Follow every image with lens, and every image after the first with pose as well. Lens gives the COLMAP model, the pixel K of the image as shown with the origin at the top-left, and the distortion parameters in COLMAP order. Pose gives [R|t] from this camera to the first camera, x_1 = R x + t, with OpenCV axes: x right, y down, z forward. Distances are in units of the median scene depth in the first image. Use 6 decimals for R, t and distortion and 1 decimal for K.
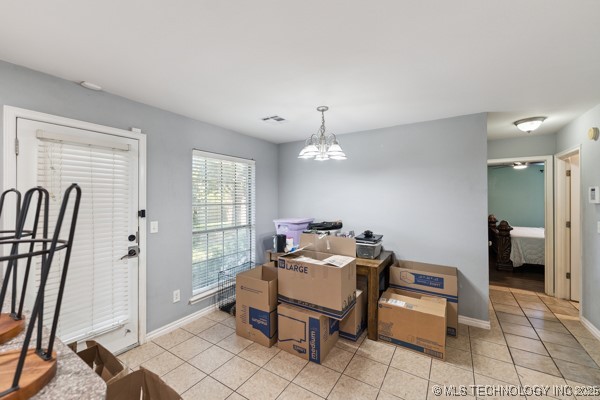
lens RADIAL K [[244.3, 0, 300.1], [0, 244.3, 196.5], [0, 0, 1]] dist [0.001278, -0.001798]
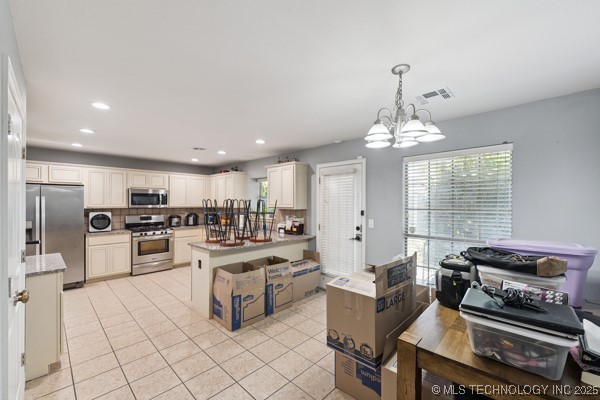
lens RADIAL K [[244.3, 0, 299.8], [0, 244.3, 204.1], [0, 0, 1]] dist [0.001278, -0.001798]
pose [[-0.201207, 0.002677, -0.979545, 0.833711], [0.007655, 0.999970, 0.001160, 0.011875], [0.979519, -0.007265, -0.201221, 0.891101]]
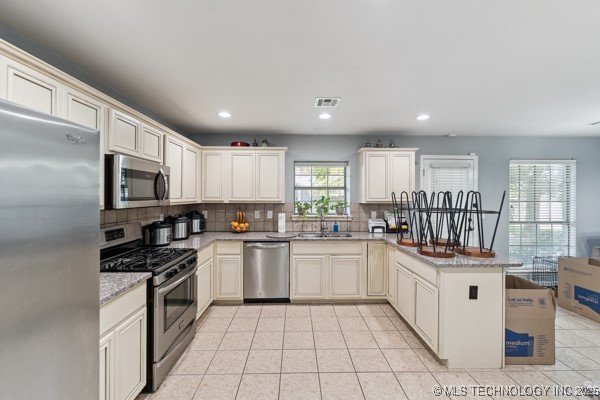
lens RADIAL K [[244.3, 0, 301.2], [0, 244.3, 196.1], [0, 0, 1]] dist [0.001278, -0.001798]
pose [[0.551069, 0.000607, -0.834459, 0.053733], [0.005350, 0.999977, 0.004260, -0.004263], [0.834442, -0.006812, 0.551053, -0.801508]]
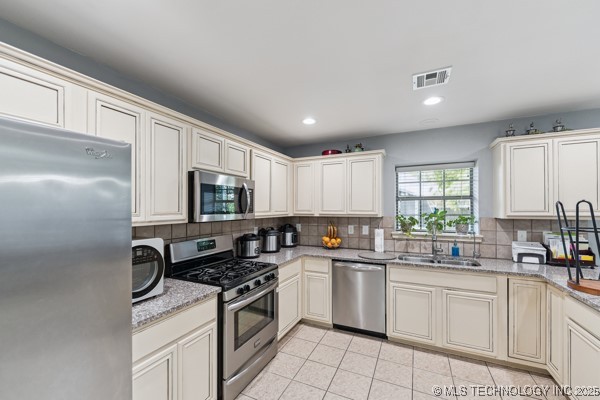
lens RADIAL K [[244.3, 0, 299.8], [0, 244.3, 208.1], [0, 0, 1]] dist [0.001278, -0.001798]
pose [[0.113437, -0.001500, -0.993544, -0.052921], [0.012937, 0.999916, -0.000033, -0.006841], [0.993461, -0.012849, 0.113447, -0.629150]]
